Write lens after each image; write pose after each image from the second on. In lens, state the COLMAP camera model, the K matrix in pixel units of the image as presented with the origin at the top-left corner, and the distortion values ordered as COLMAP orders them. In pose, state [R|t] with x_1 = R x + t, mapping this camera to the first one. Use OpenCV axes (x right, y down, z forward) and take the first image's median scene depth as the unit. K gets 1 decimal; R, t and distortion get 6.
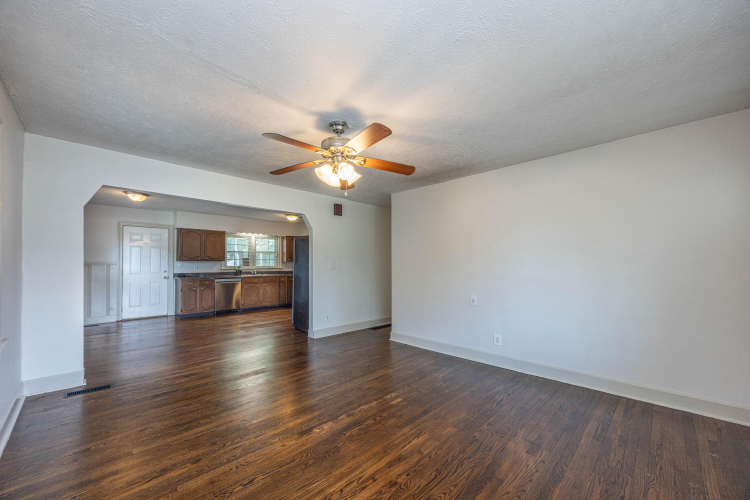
lens RADIAL K [[292.5, 0, 375.8], [0, 292.5, 254.8], [0, 0, 1]] dist [-0.000913, -0.000063]
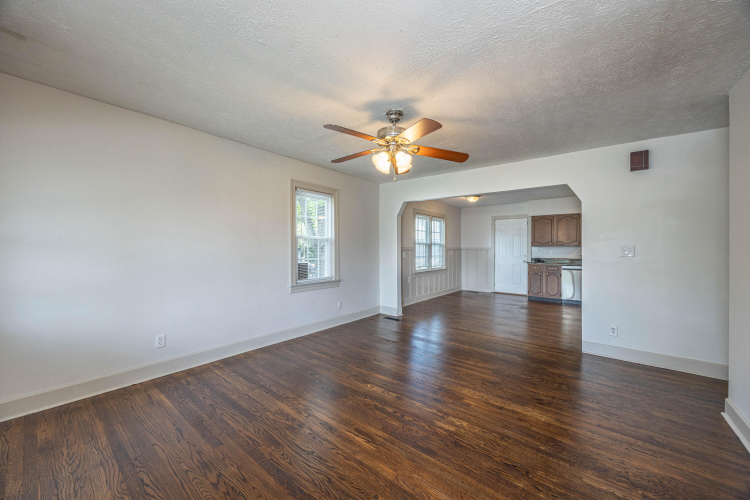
lens RADIAL K [[292.5, 0, 376.1], [0, 292.5, 246.7], [0, 0, 1]] dist [-0.000913, -0.000063]
pose [[0.096270, -0.006980, -0.995331, 0.672233], [0.026064, 0.999650, -0.004490, 0.021764], [0.995014, -0.025510, 0.096418, 0.618319]]
